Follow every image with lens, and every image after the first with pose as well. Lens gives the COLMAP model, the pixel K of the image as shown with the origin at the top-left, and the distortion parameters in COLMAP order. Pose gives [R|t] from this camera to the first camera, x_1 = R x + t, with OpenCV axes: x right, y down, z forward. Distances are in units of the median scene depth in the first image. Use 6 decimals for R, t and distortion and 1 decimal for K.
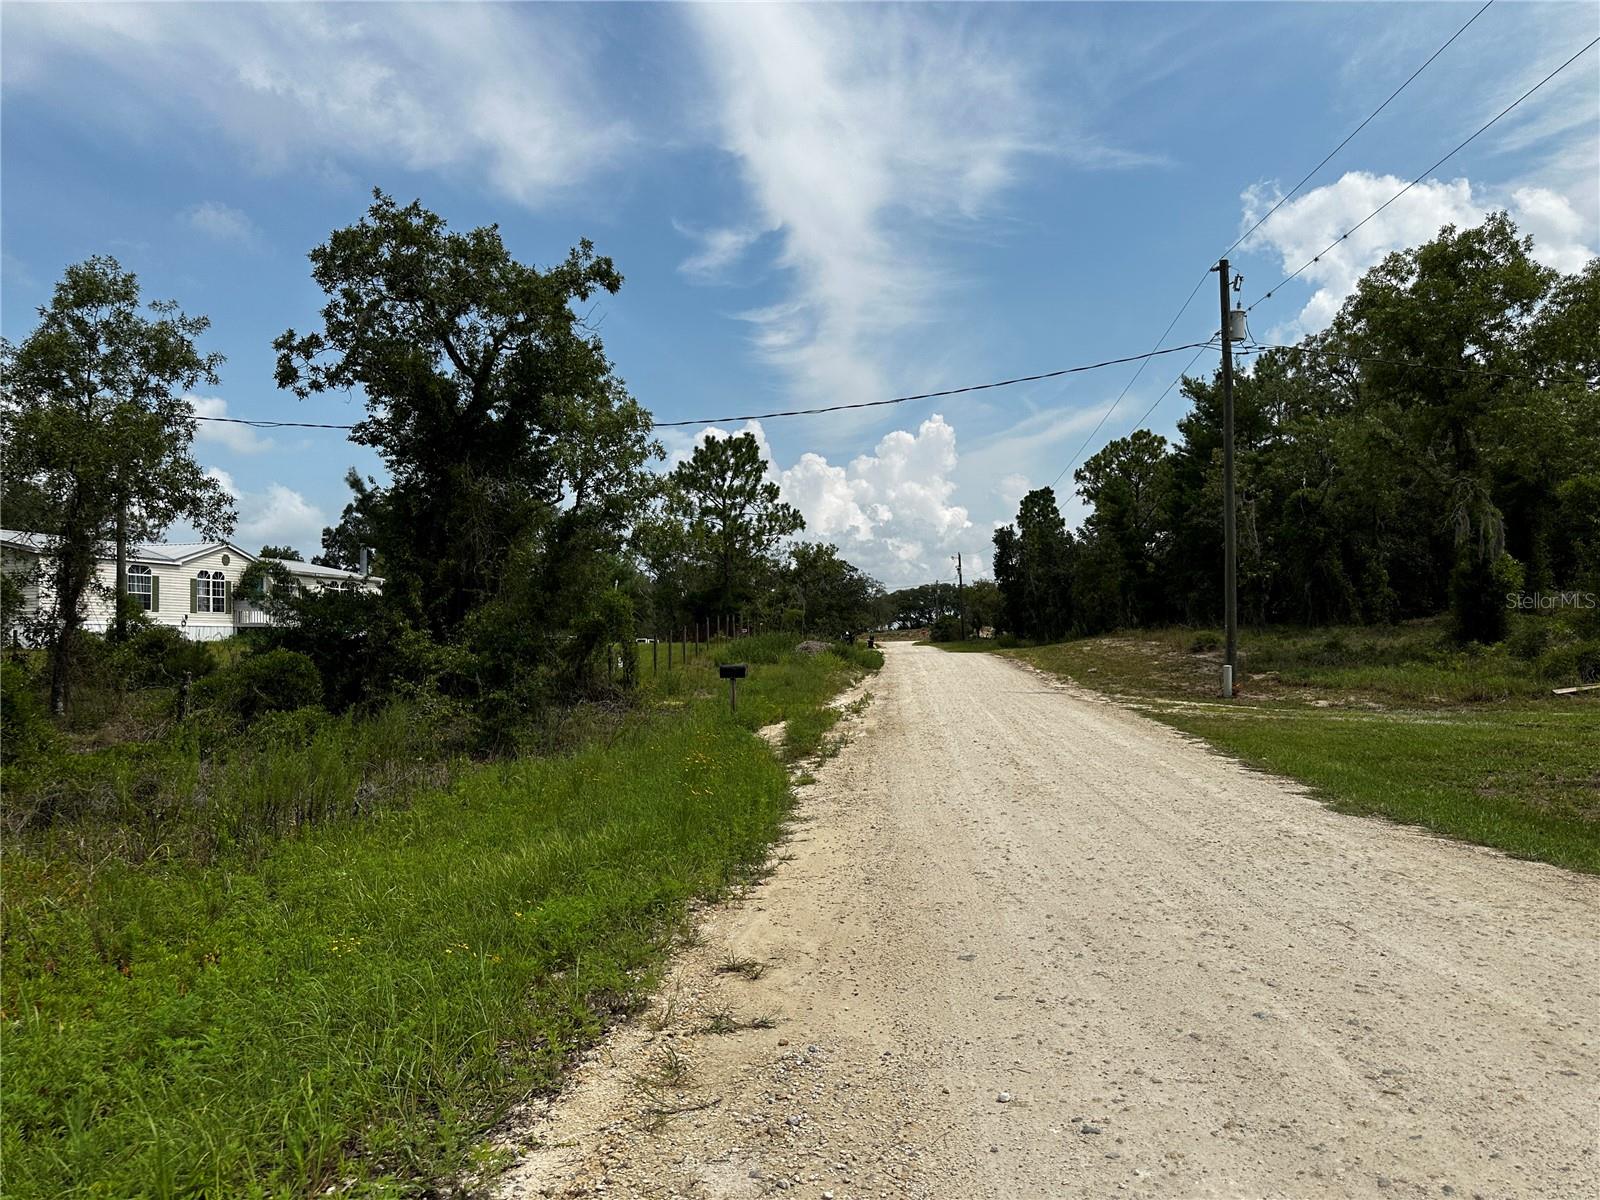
lens RADIAL K [[1101.2, 0, 802.8], [0, 1101.2, 594.8], [0, 0, 1]] dist [0.074109, -0.065494]
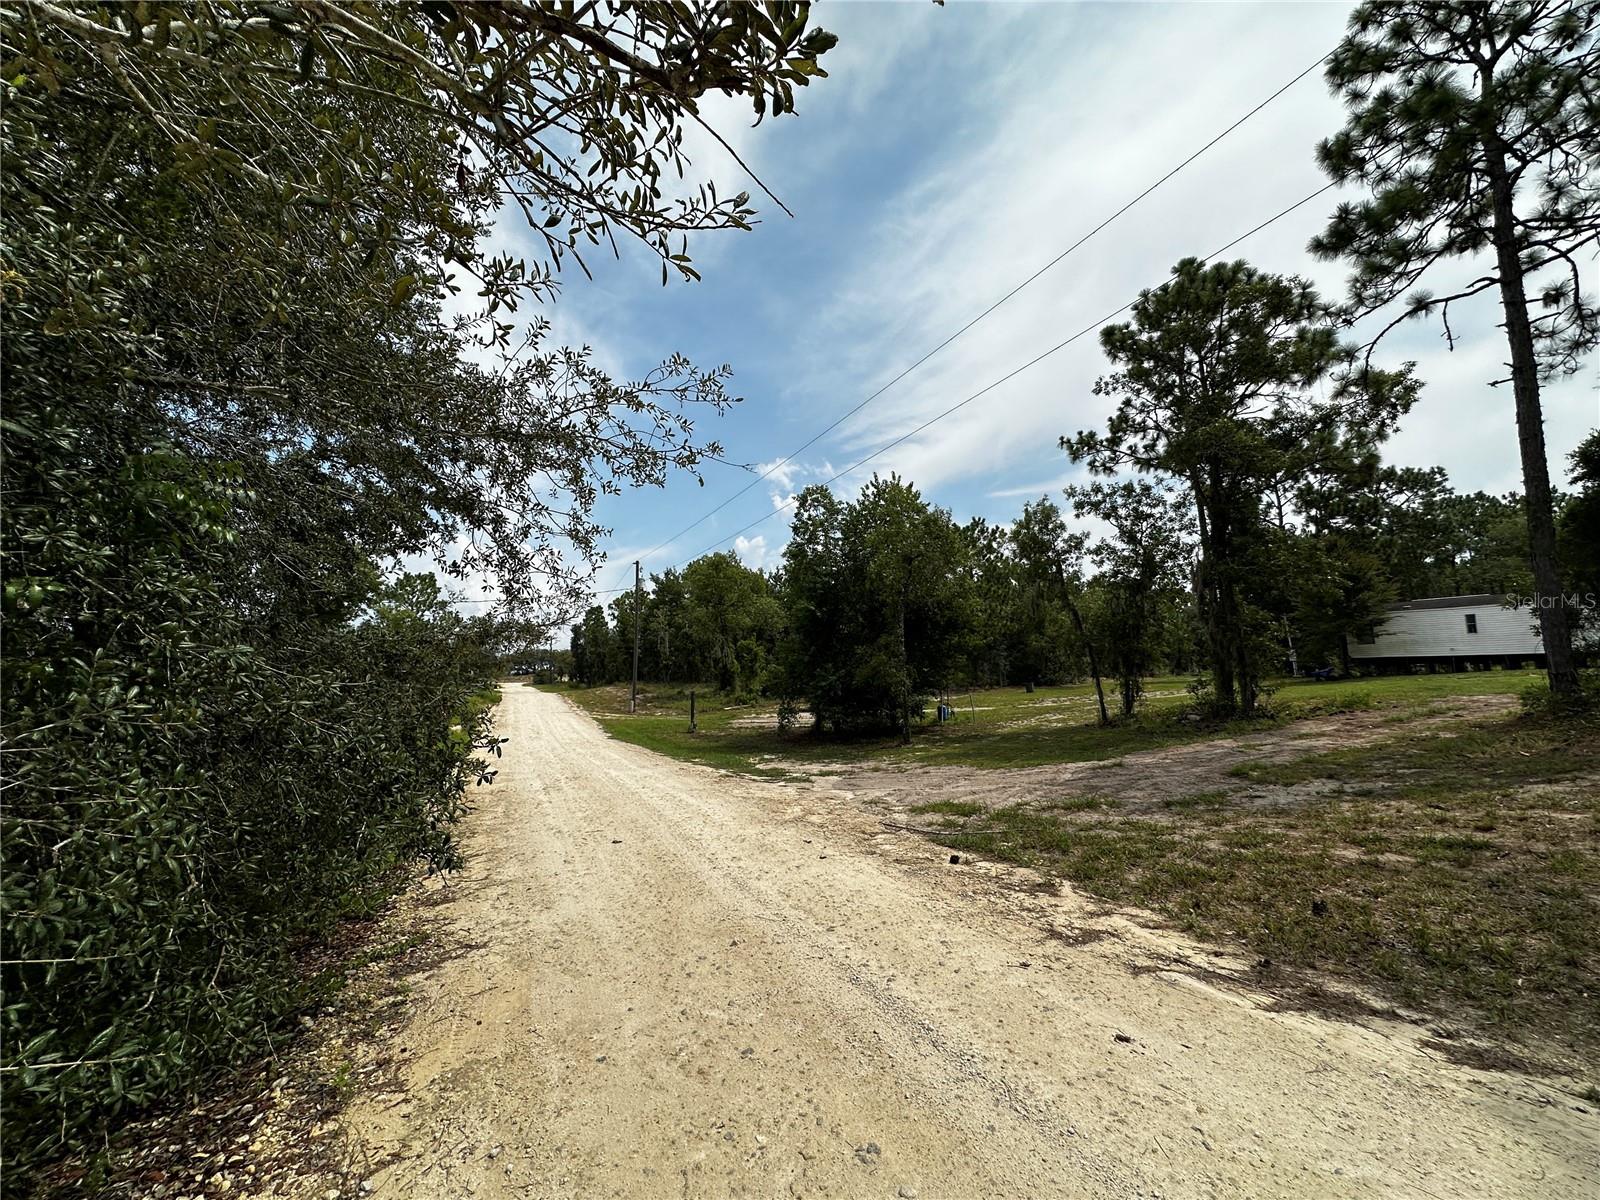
lens RADIAL K [[637.9, 0, 798.9], [0, 637.9, 595.9], [0, 0, 1]] dist [-0.004346, 0.000520]
pose [[0.876498, 0.068248, 0.476544, -0.015416], [-0.025481, 0.995089, -0.095646, -0.021043], [-0.480731, 0.071691, 0.873932, -0.231981]]
